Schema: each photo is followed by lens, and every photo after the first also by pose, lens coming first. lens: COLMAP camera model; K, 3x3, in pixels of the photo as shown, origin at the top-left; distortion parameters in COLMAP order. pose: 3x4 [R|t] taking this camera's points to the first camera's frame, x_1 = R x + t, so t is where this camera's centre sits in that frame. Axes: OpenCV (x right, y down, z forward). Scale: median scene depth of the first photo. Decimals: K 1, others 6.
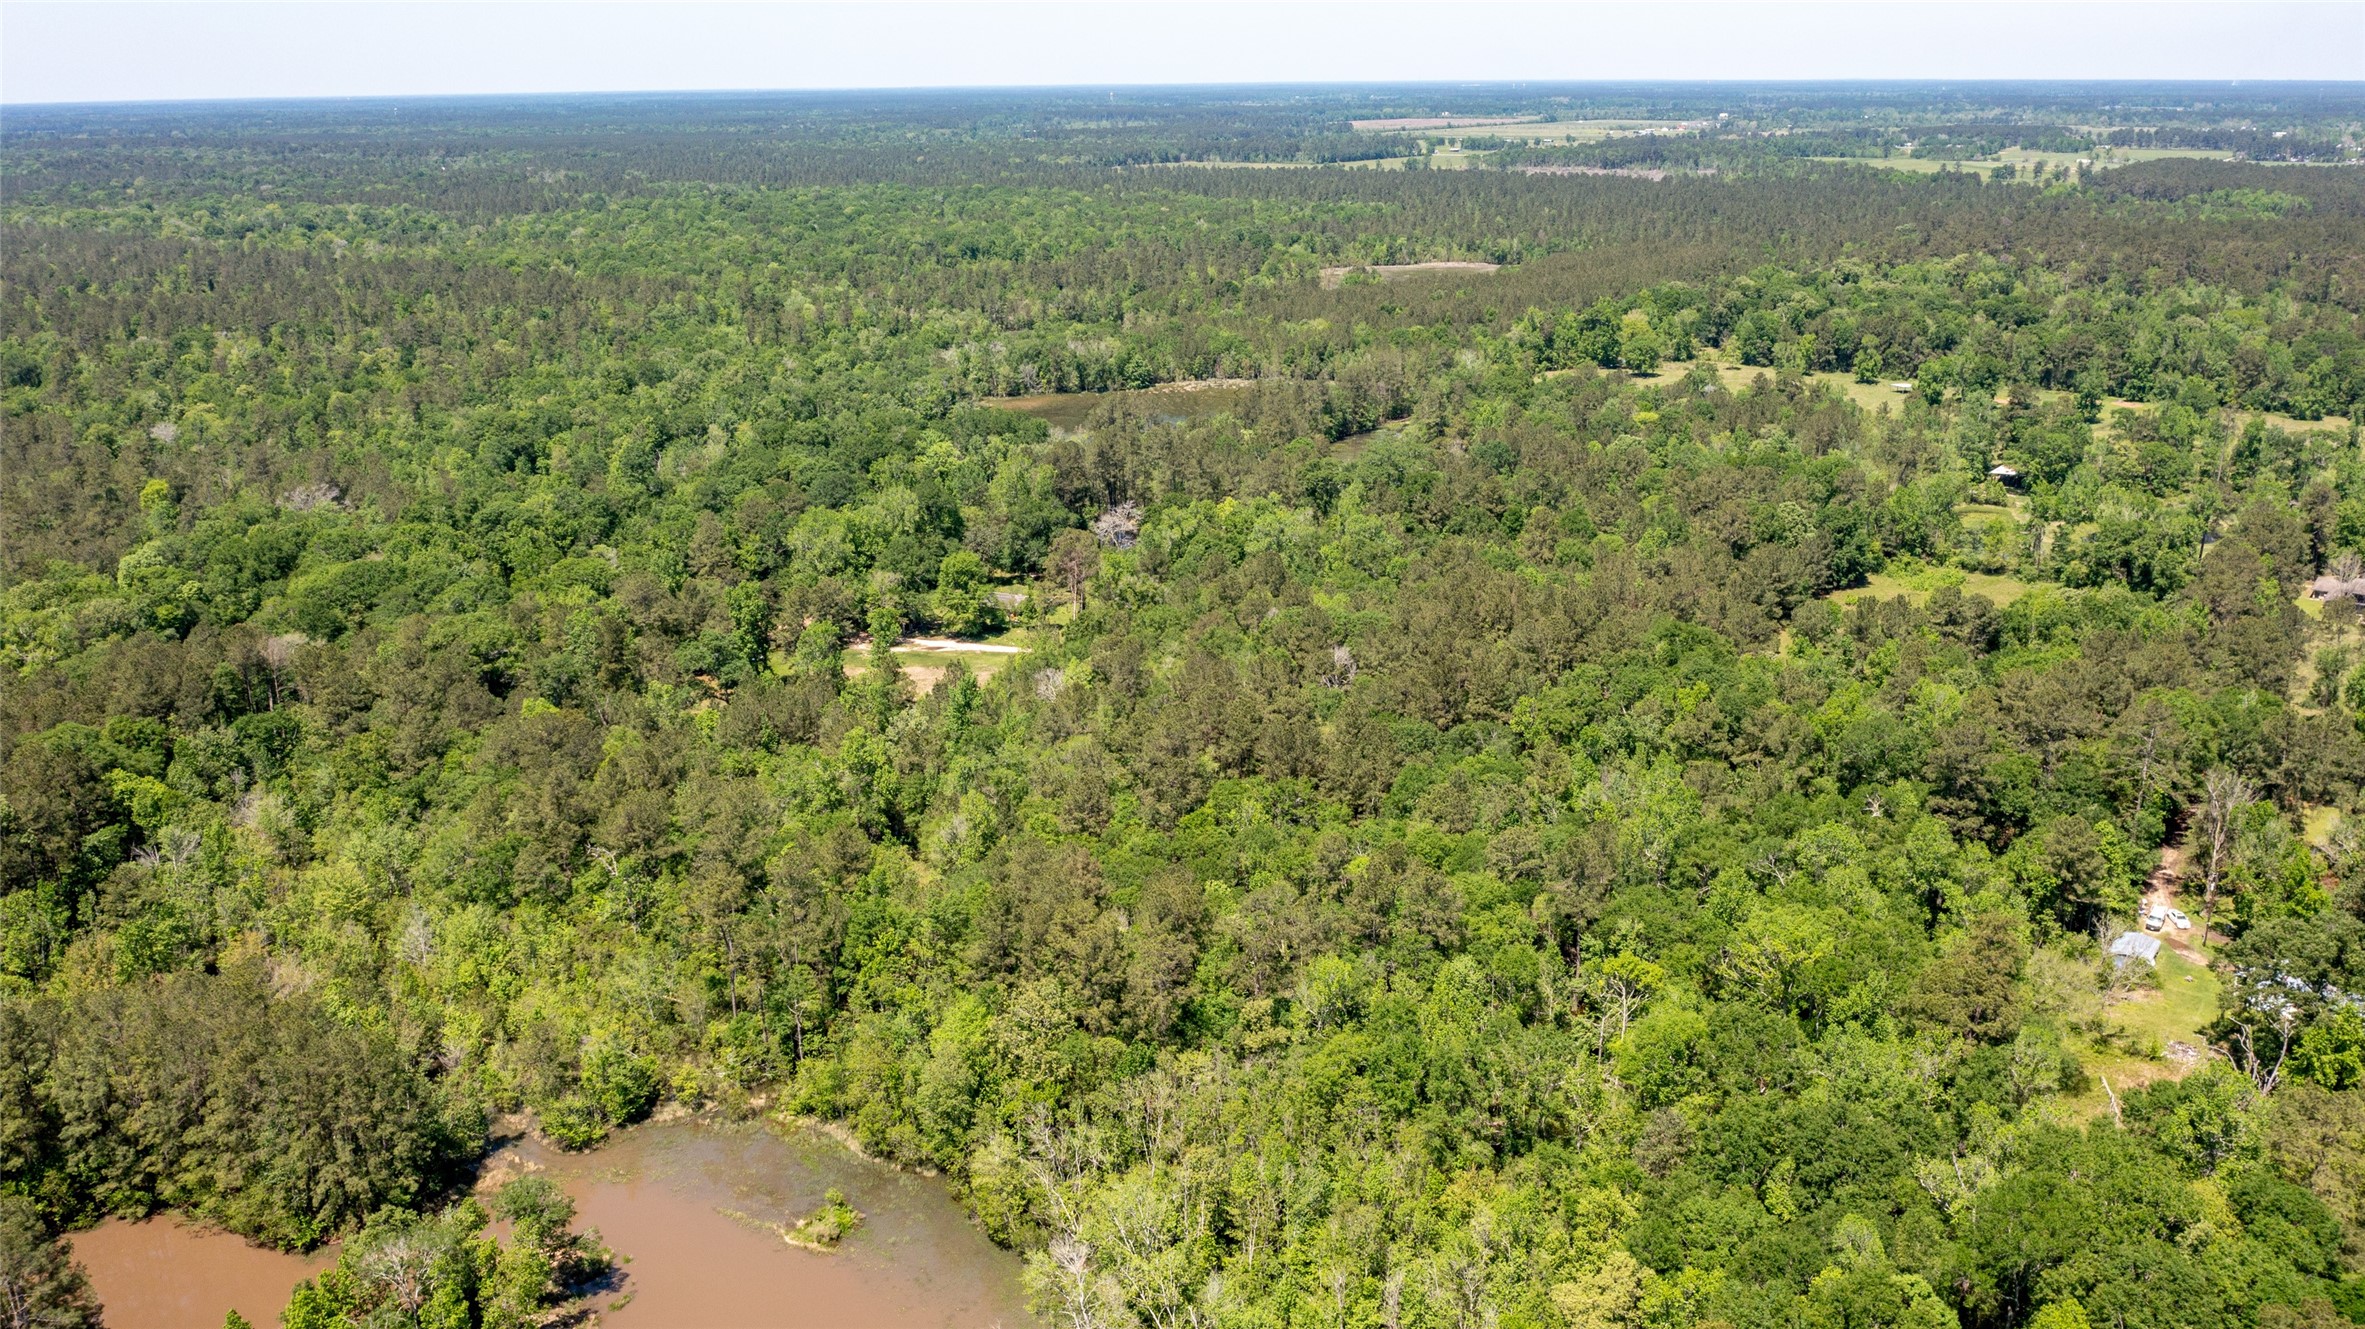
lens RADIAL K [[1866.0, 0, 1178.8], [0, 1866.0, 665.3], [0, 0, 1]] dist [-0.029836, 0.005559]
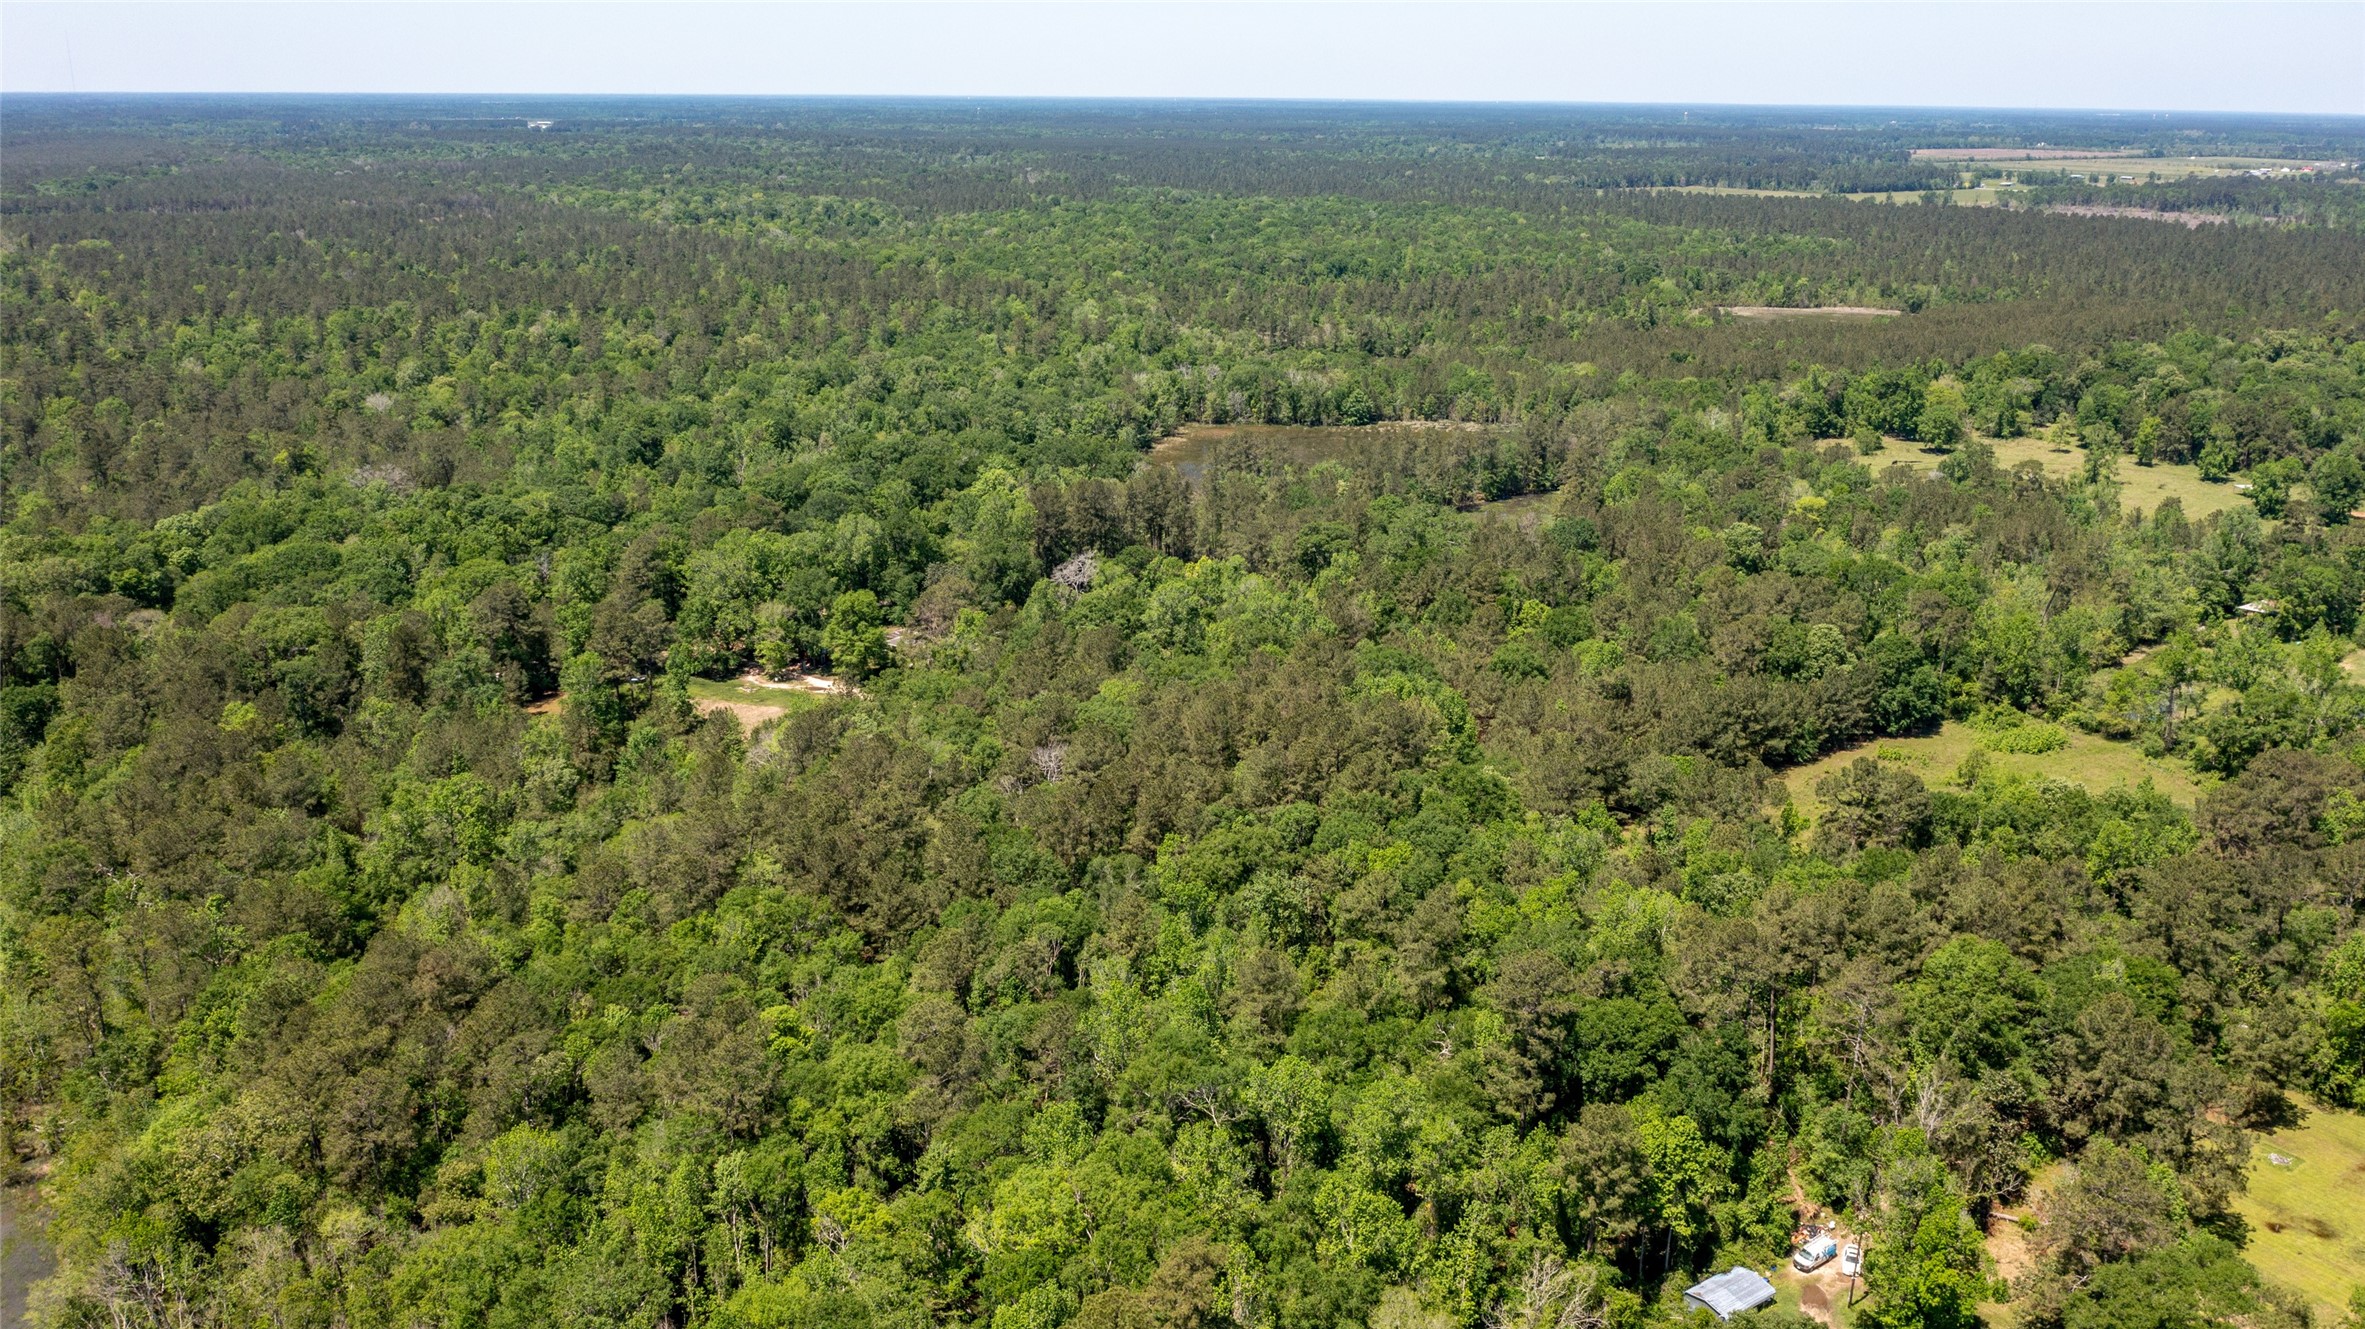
lens RADIAL K [[1866.0, 0, 1183.3], [0, 1866.0, 665.1], [0, 0, 1]] dist [-0.029836, 0.005559]
pose [[0.952401, 0.107265, -0.285354, 0.171776], [-0.109151, 0.993981, 0.009335, -0.027184], [0.284637, 0.022256, 0.958377, 0.079148]]
